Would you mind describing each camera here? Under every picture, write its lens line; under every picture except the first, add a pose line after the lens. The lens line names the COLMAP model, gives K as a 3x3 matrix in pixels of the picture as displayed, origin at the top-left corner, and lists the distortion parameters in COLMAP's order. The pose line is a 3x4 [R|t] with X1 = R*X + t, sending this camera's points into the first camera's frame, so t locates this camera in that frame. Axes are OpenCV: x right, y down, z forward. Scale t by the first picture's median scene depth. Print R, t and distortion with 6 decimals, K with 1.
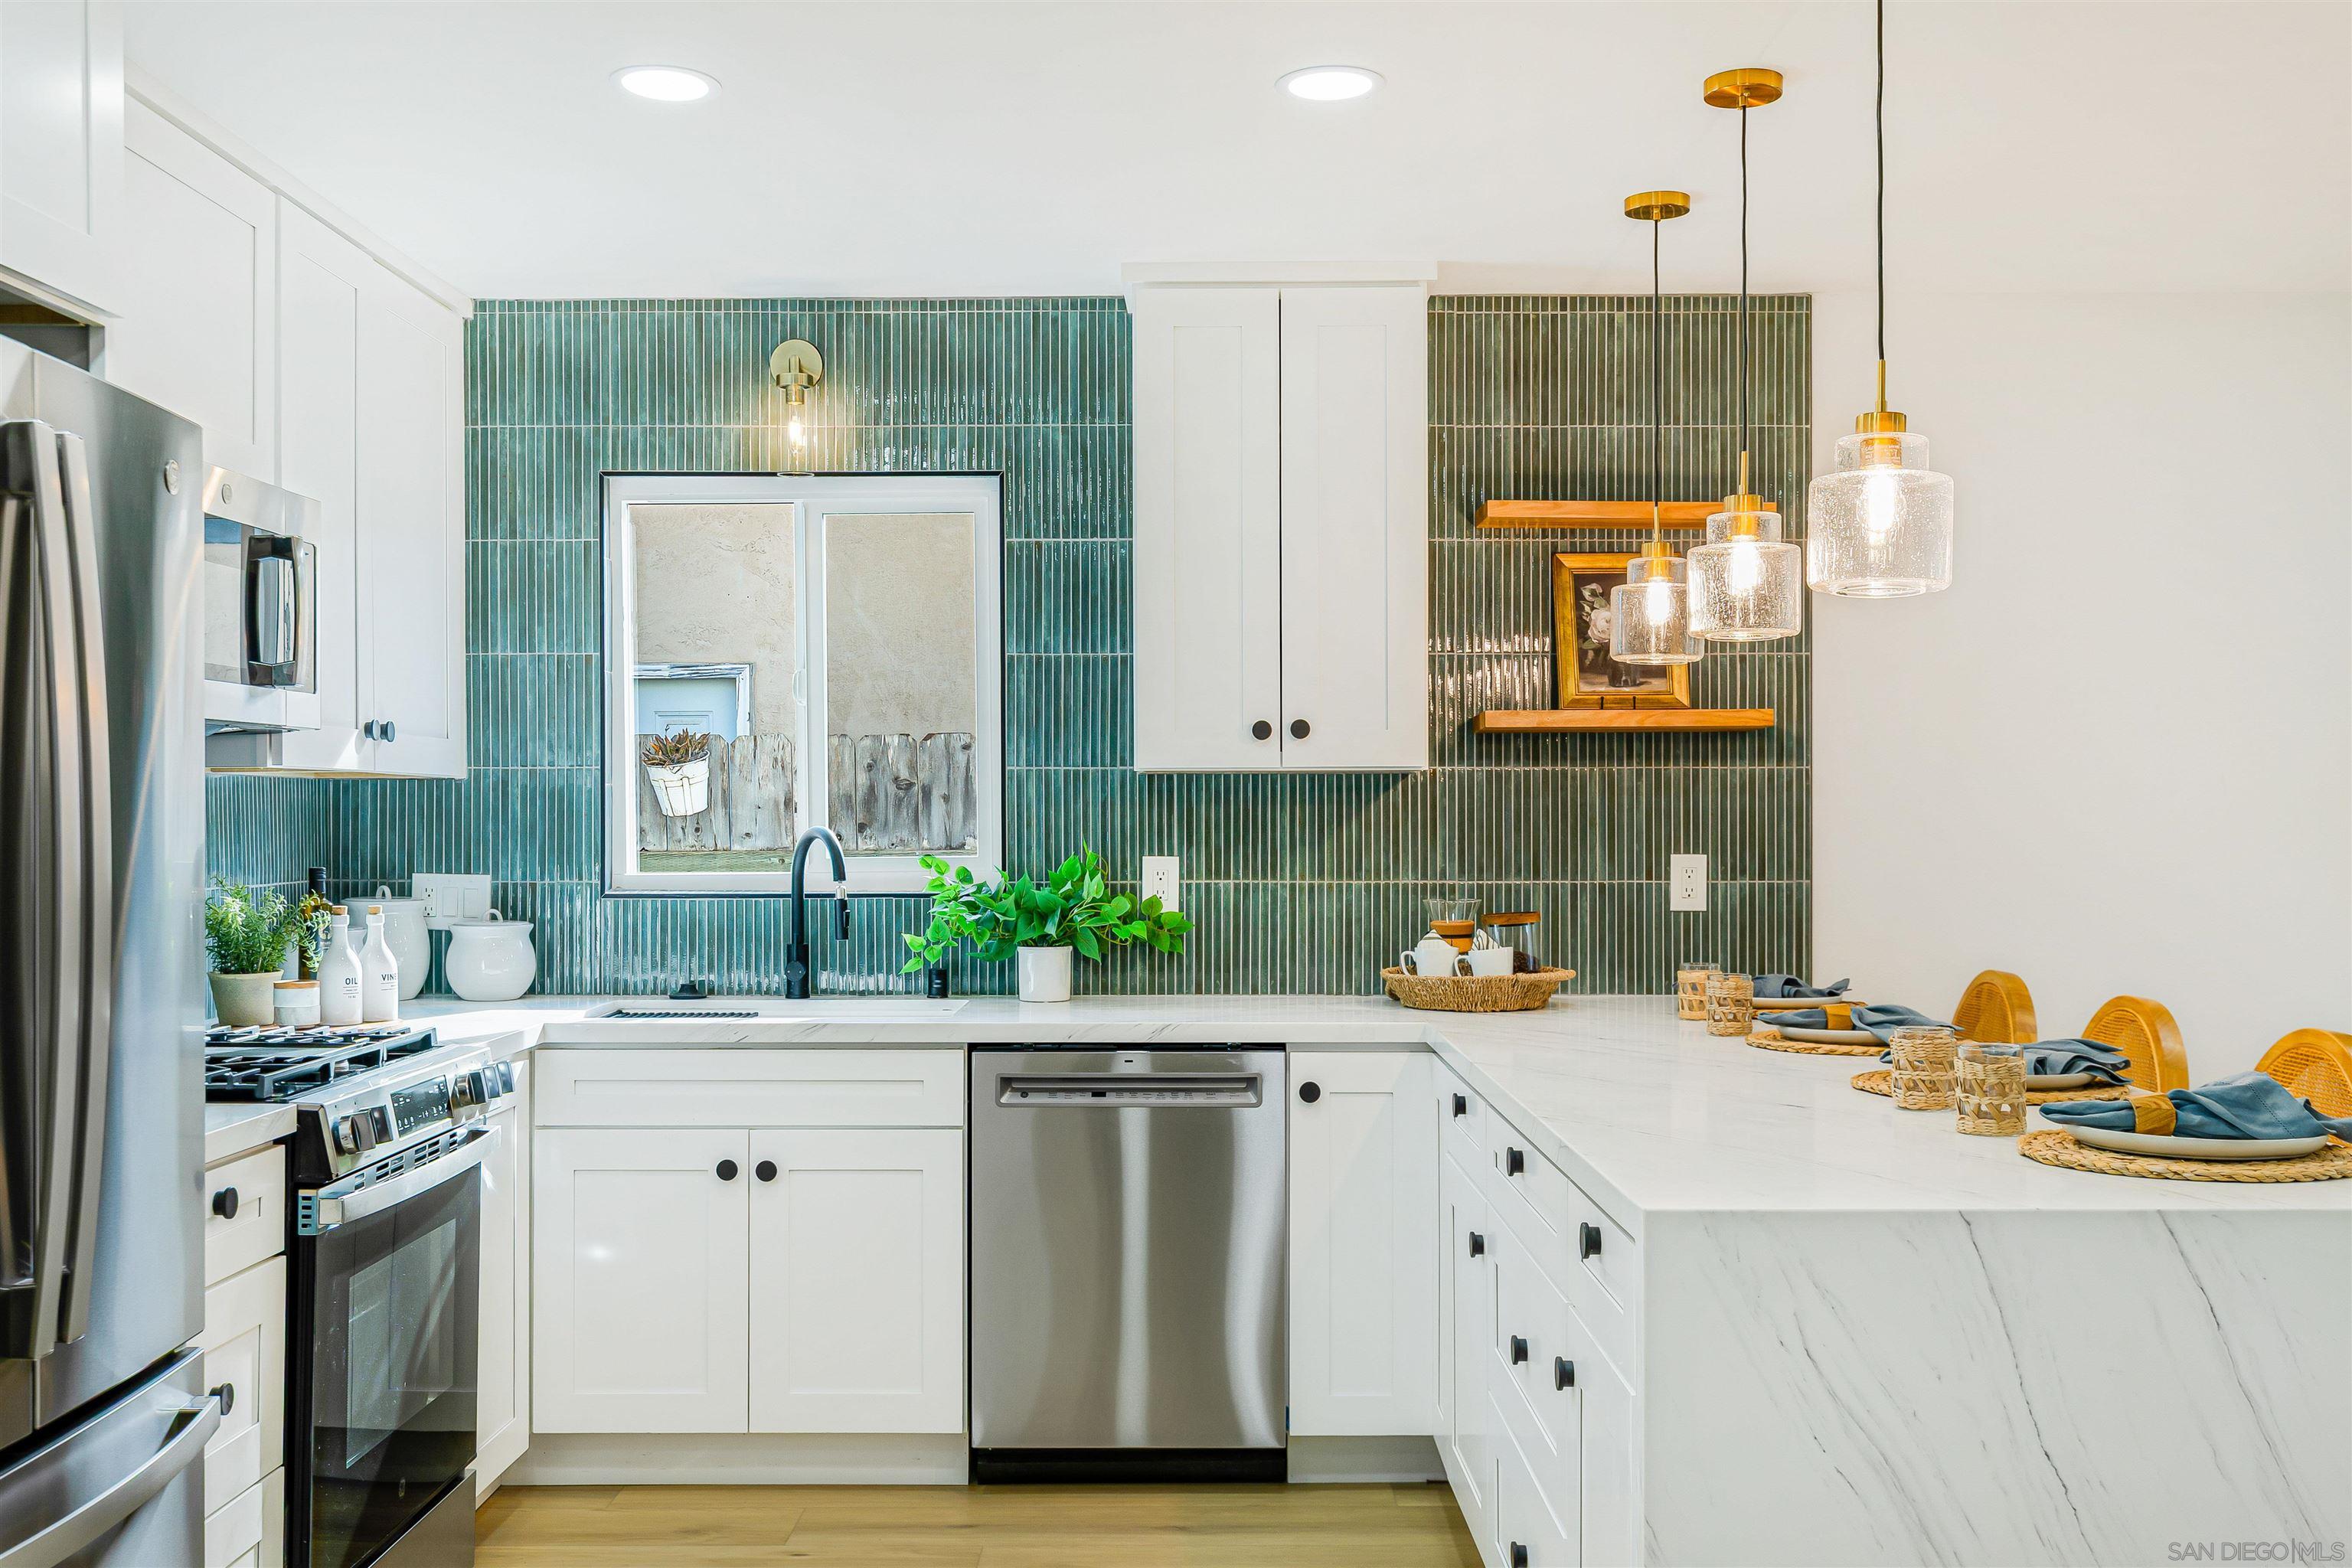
lens RADIAL K [[2294.5, 0, 1184.6], [0, 2294.5, 808.8], [0, 0, 1]] dist [0.013561, 0.000000]
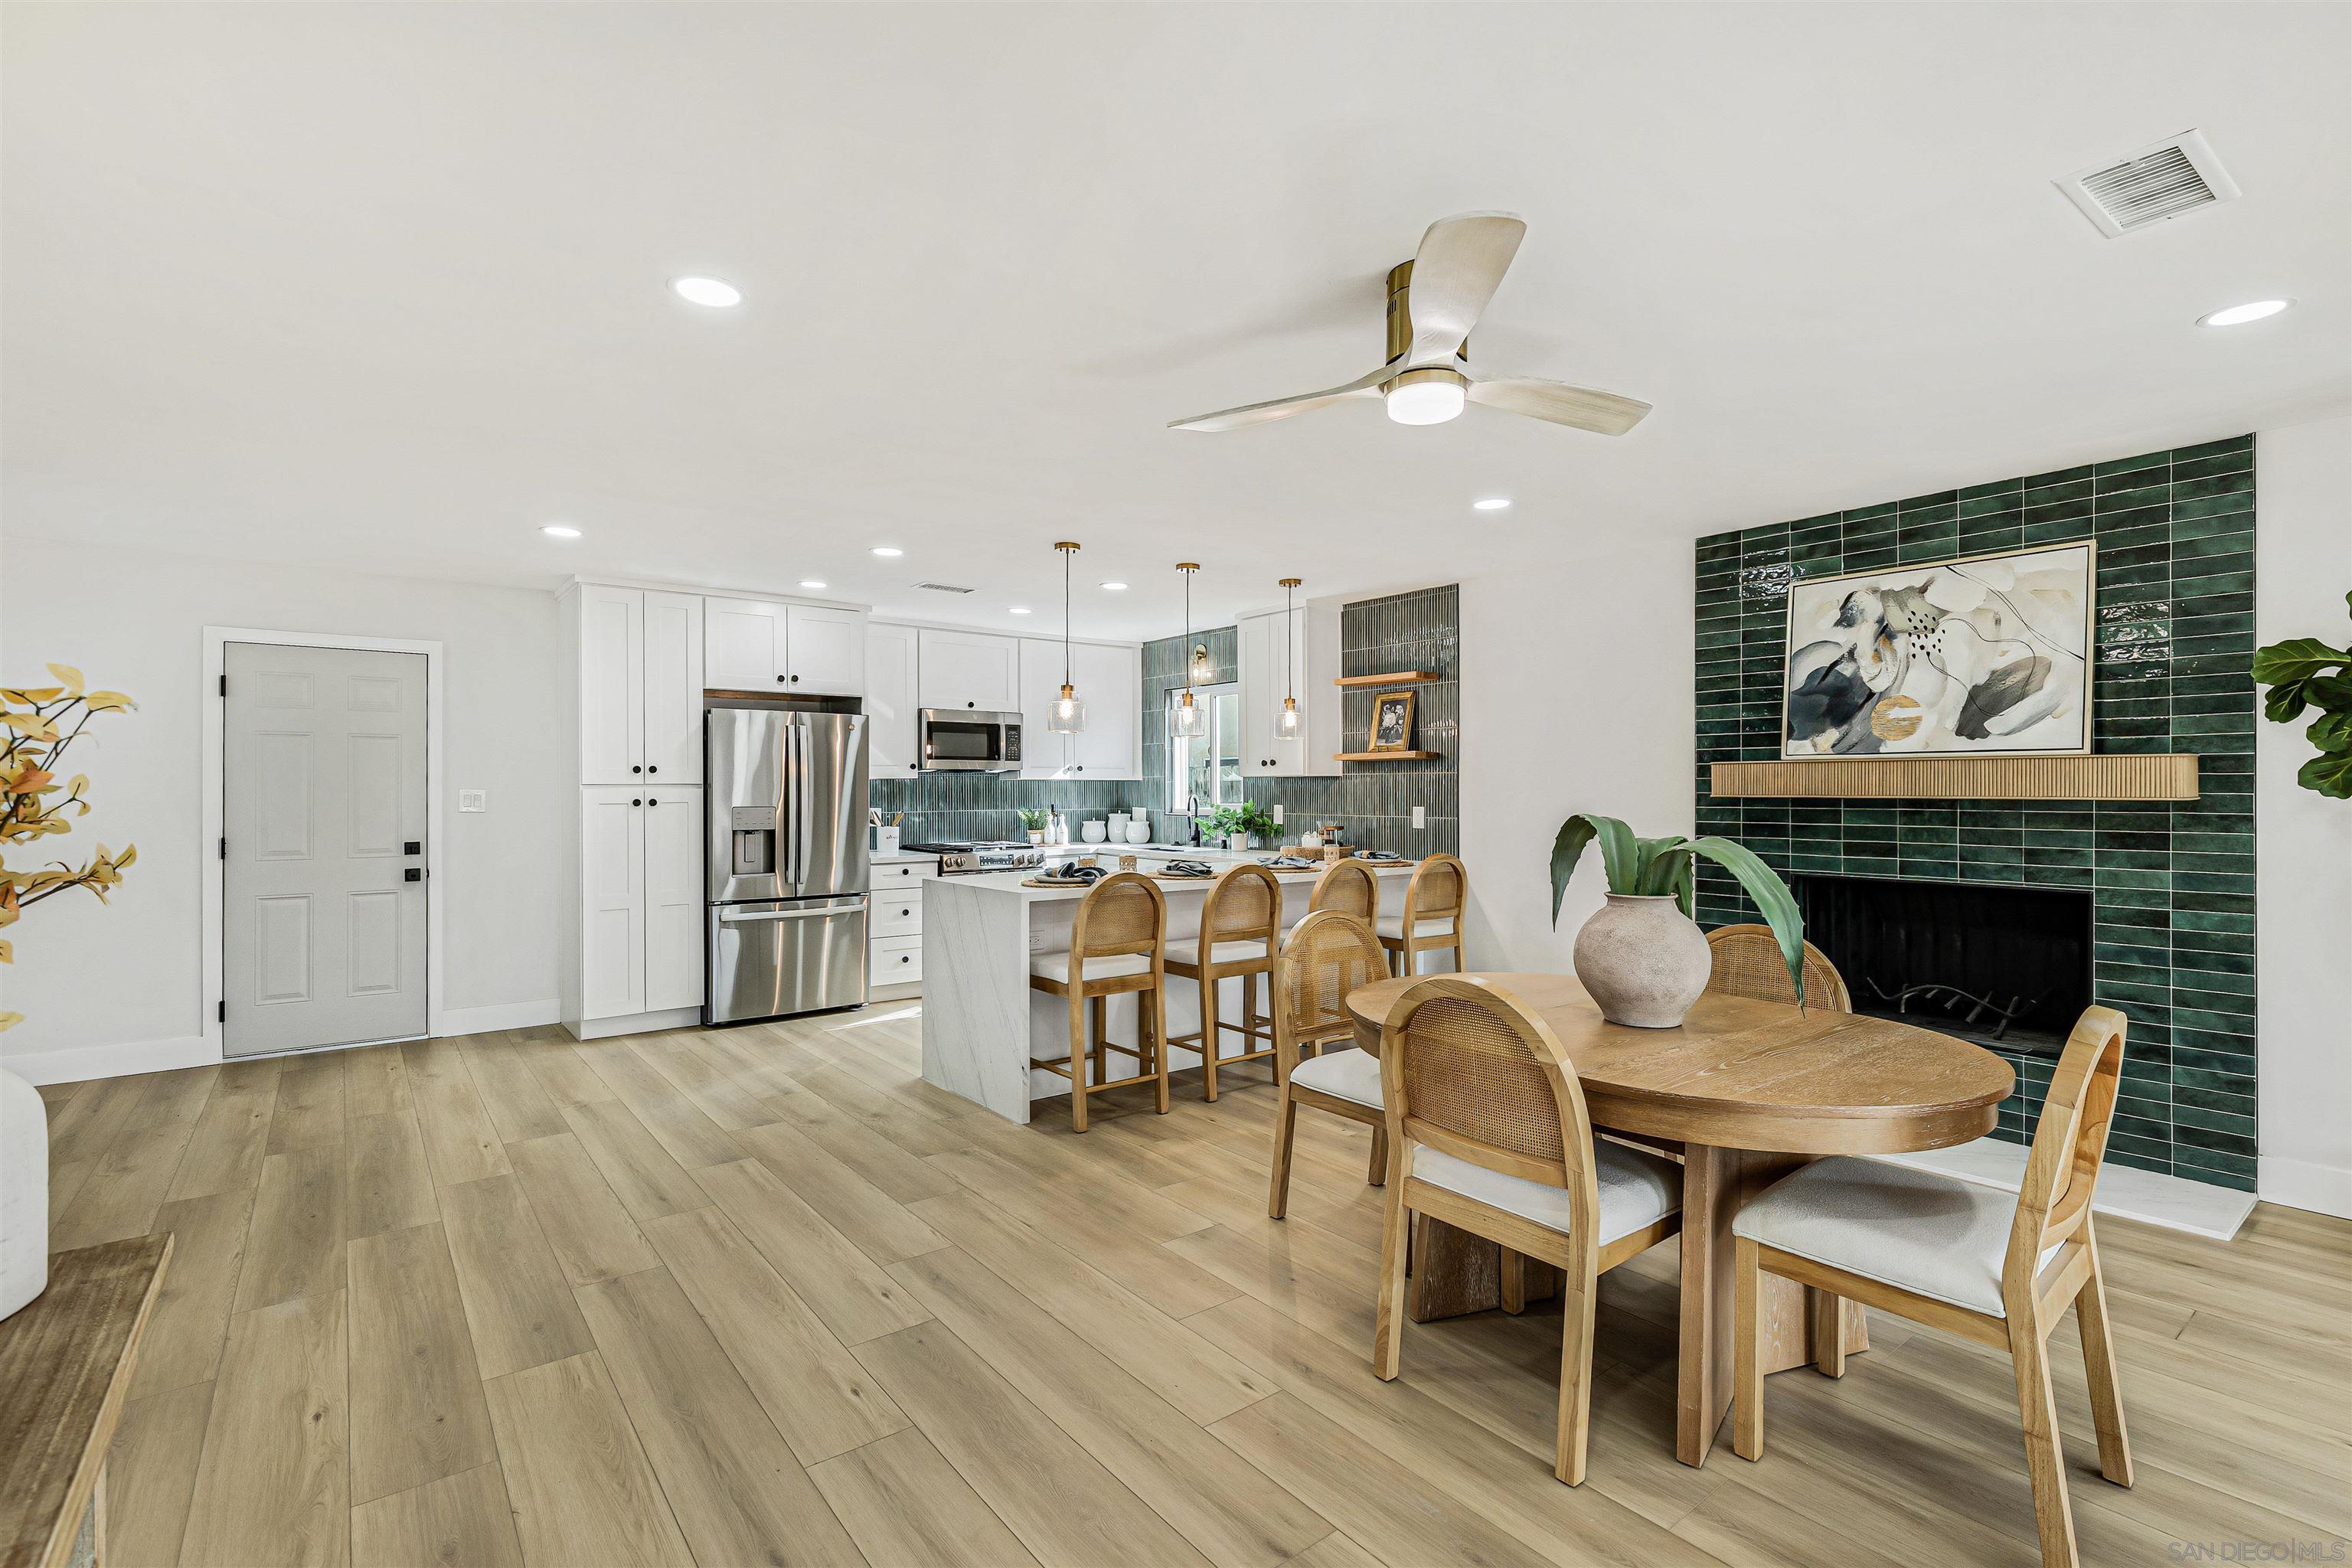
lens RADIAL K [[1080.6, 0, 1182.2], [0, 1080.6, 786.3], [0, 0, 1]] dist [0.007930, -0.001128]
pose [[0.616548, -0.001387, -0.787316, 1.017249], [0.002017, 0.999998, -0.000182, -0.003485], [0.787315, -0.001476, 0.616549, 0.035482]]
